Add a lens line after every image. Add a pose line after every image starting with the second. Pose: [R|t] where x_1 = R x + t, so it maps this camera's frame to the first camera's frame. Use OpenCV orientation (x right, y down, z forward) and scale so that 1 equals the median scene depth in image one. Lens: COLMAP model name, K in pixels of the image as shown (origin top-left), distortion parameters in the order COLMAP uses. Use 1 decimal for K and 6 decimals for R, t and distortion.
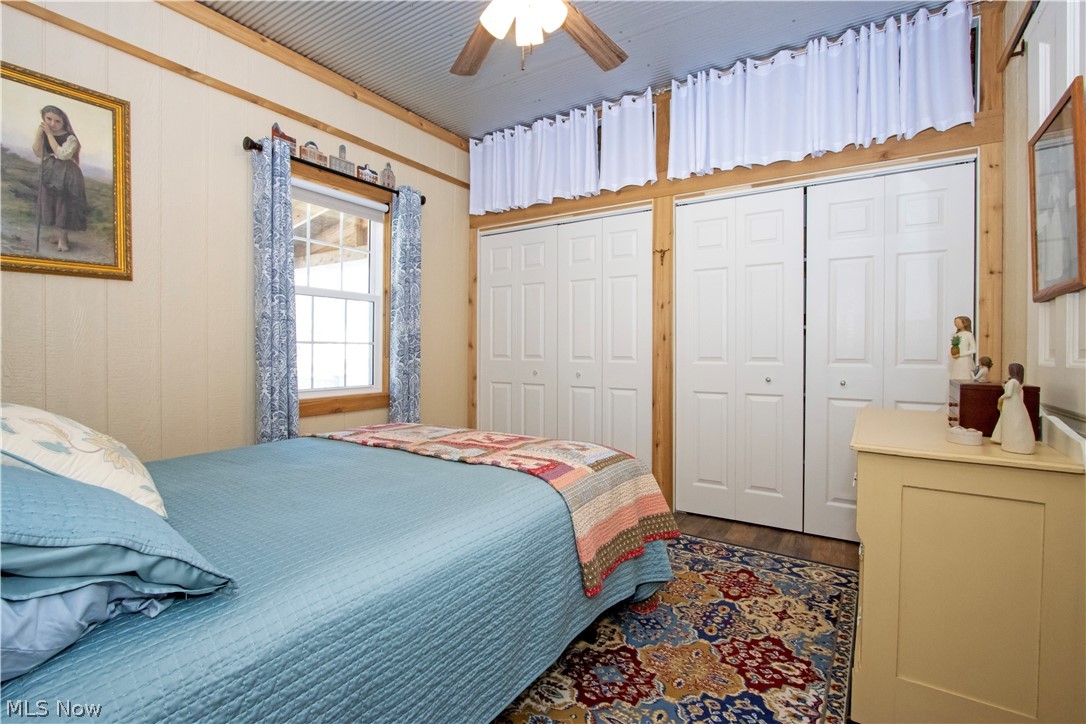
lens RADIAL K [[502.8, 0, 543.0], [0, 502.8, 362.0], [0, 0, 1]] dist [0.000376, -0.000040]
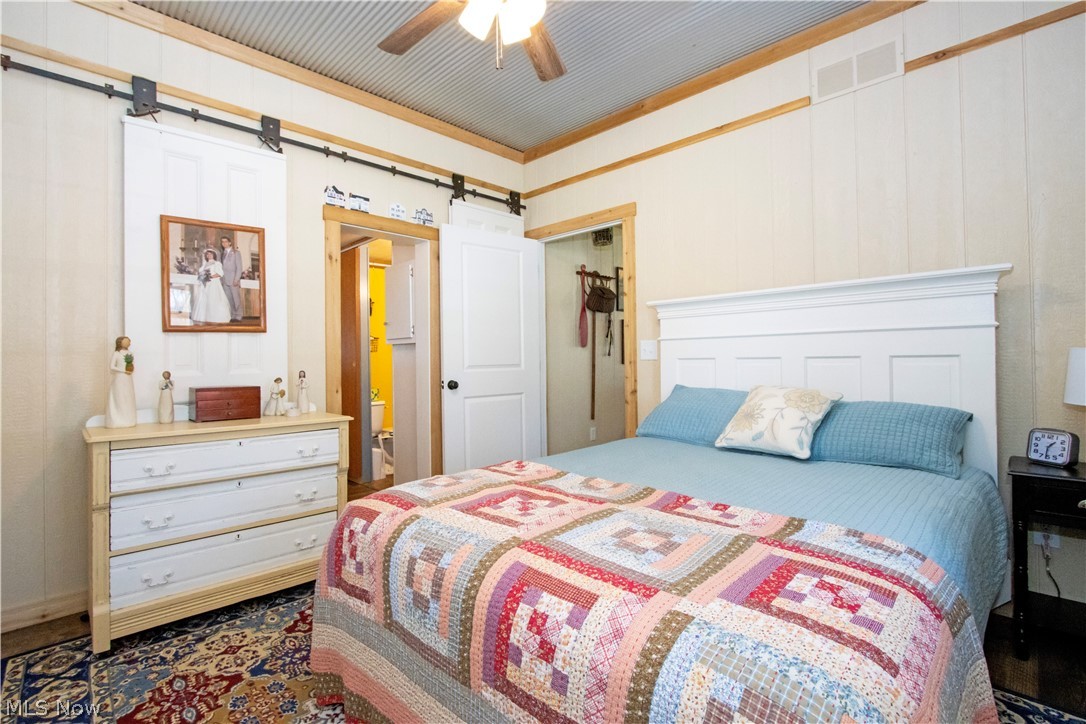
lens RADIAL K [[501.6, 0, 539.0], [0, 501.6, 353.6], [0, 0, 1]] dist [-0.022115, 0.006109]
pose [[-0.978134, 0.006737, 0.207865, -0.270676], [0.008667, 0.999927, 0.008375, -0.053242], [-0.207793, 0.009993, -0.978122, 1.700309]]
